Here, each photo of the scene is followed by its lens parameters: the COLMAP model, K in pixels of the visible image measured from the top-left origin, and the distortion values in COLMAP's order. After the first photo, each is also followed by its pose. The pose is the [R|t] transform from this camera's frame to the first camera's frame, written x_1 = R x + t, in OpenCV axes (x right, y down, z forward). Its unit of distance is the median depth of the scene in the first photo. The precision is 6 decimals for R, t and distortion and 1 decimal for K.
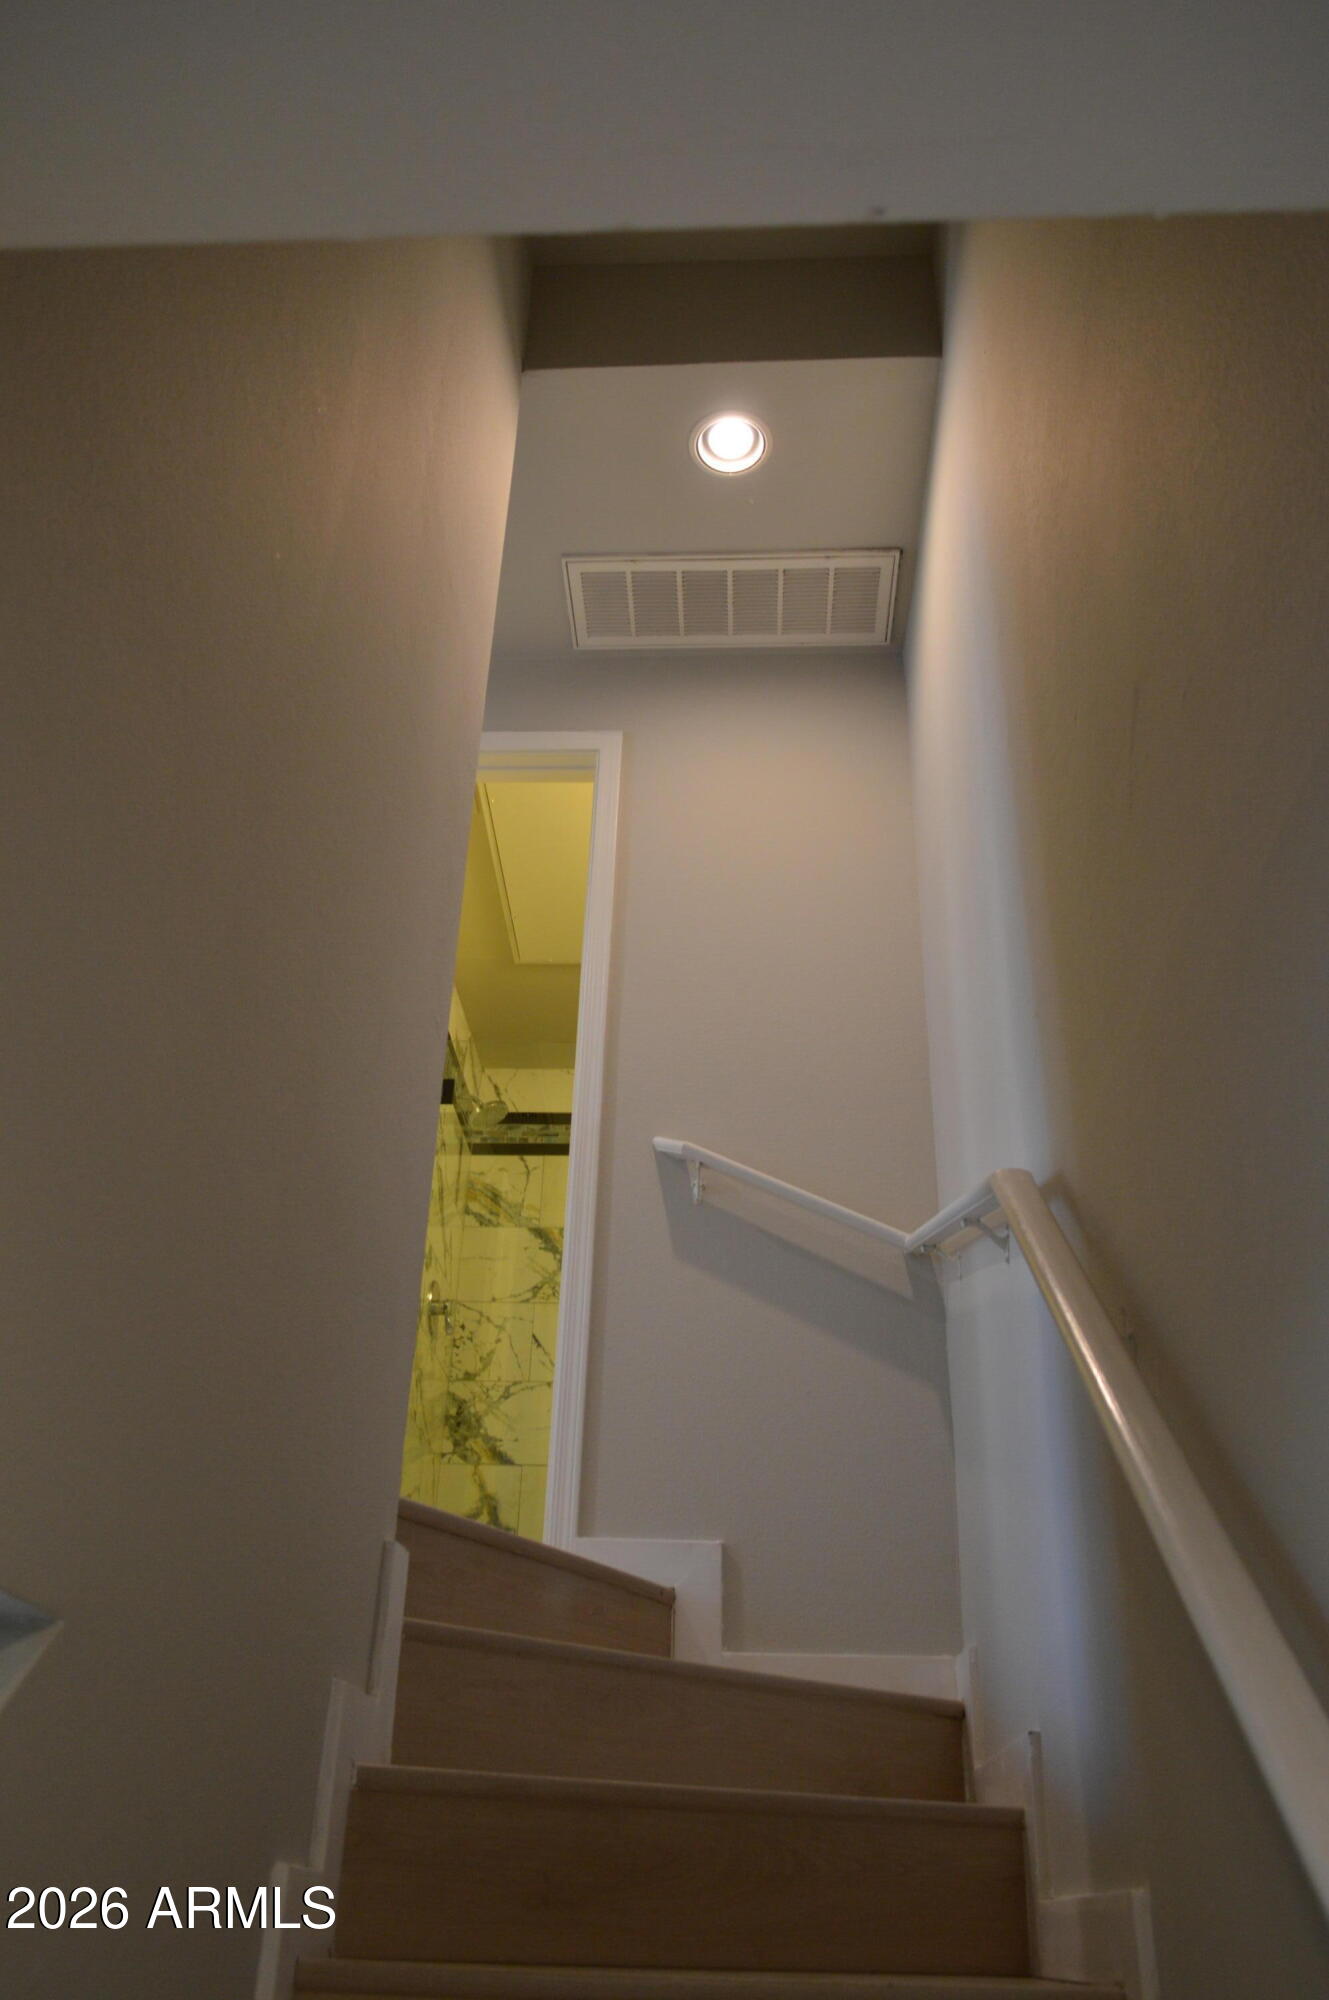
lens RADIAL K [[1570.8, 0, 654.7], [0, 1570.8, 1003.4], [0, 0, 1]] dist [-0.015097, 0.009069]
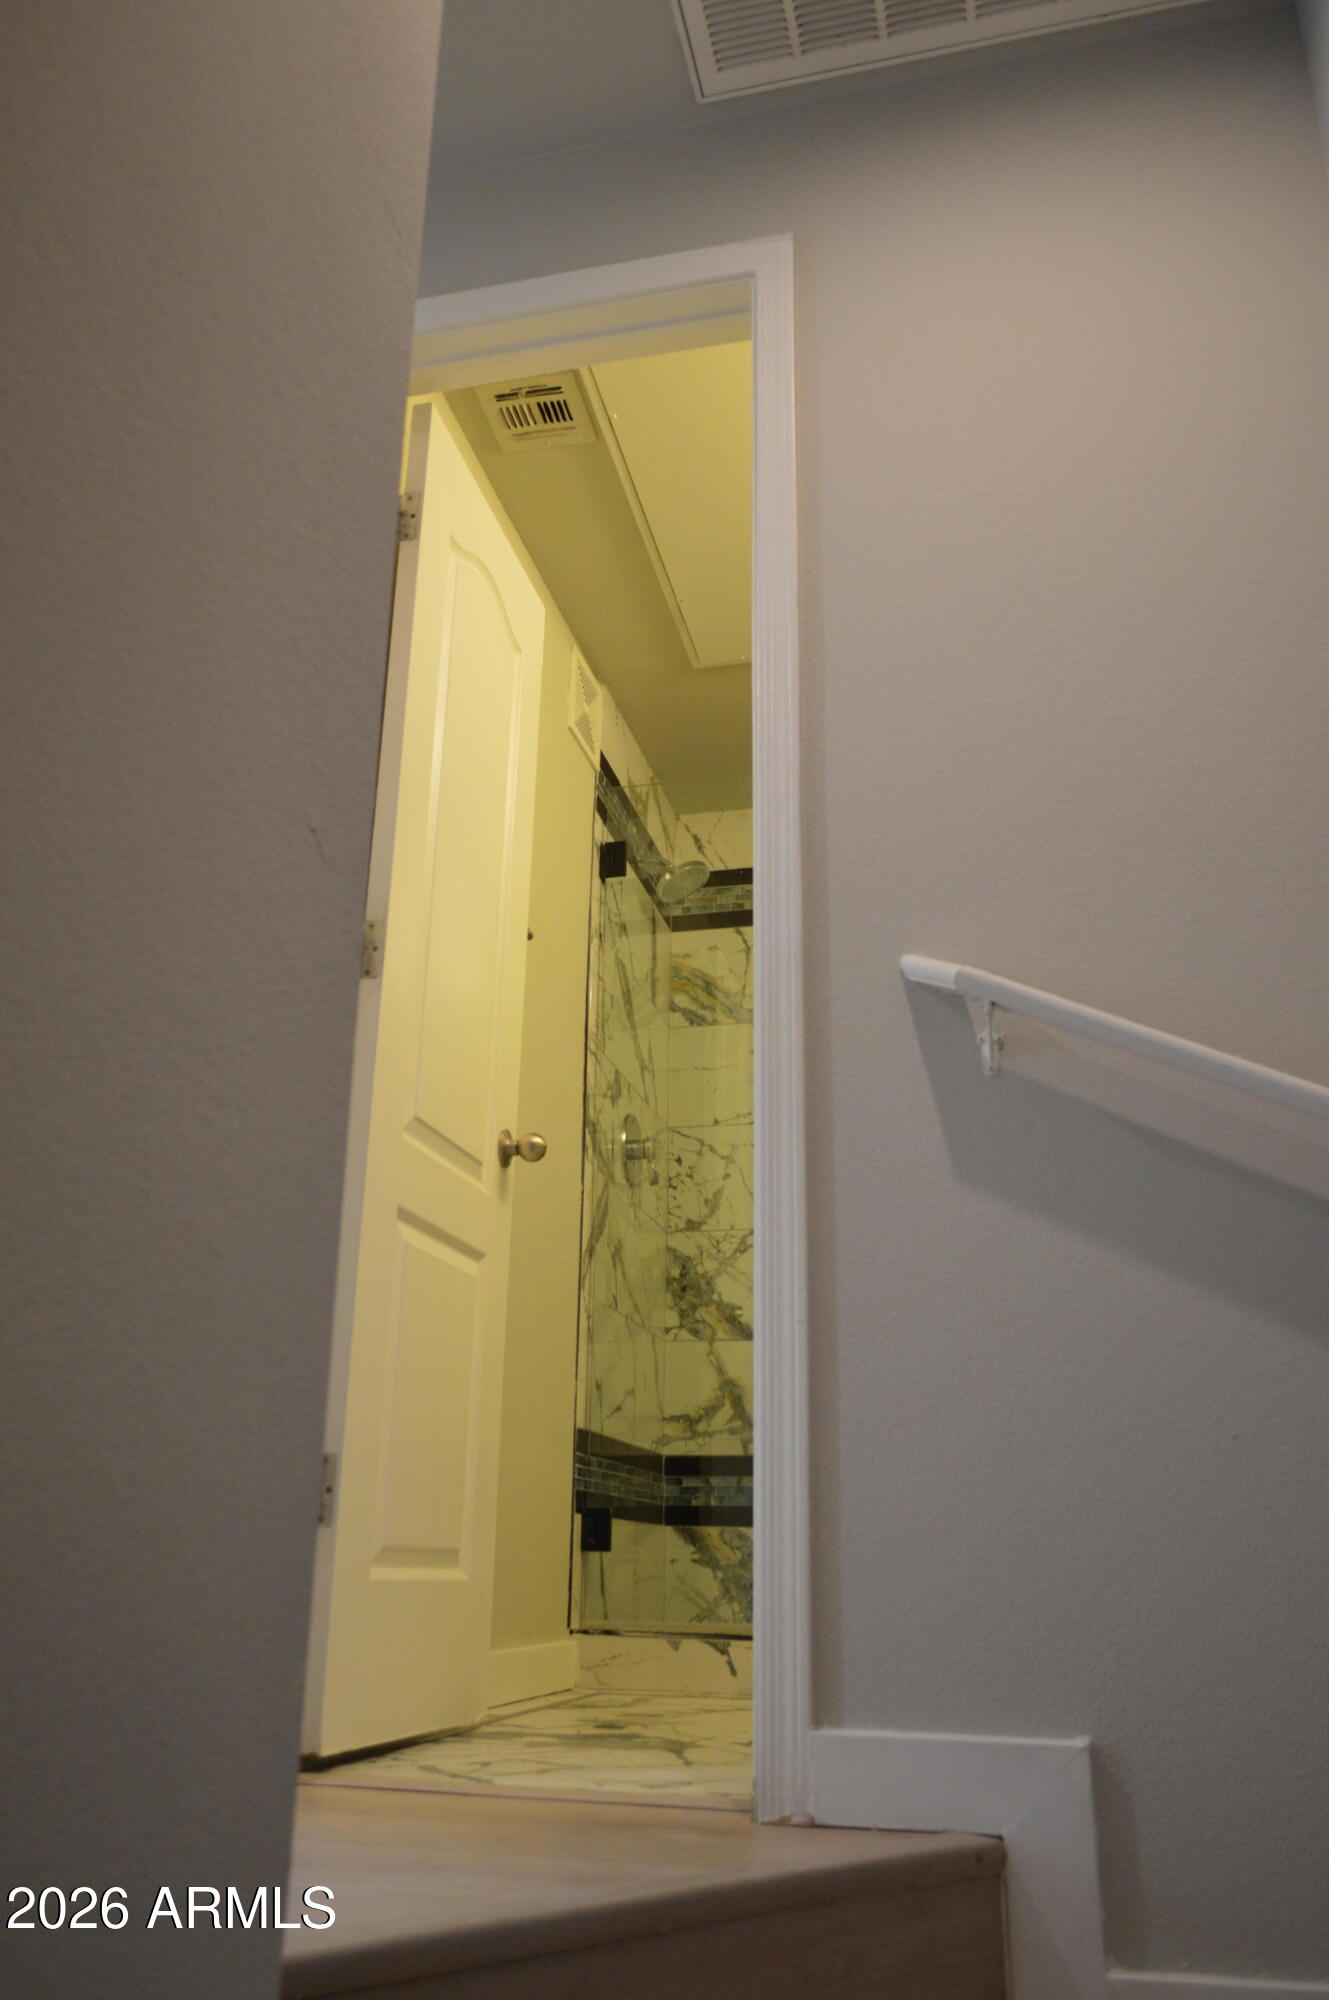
lens RADIAL K [[1570.8, 0, 654.7], [0, 1570.8, 1003.4], [0, 0, 1]] dist [-0.015097, 0.009069]
pose [[0.981386, -0.077485, -0.175721, 0.006222], [0.108464, 0.978720, 0.174193, -0.002939], [0.158485, -0.190010, 0.968906, 0.279477]]
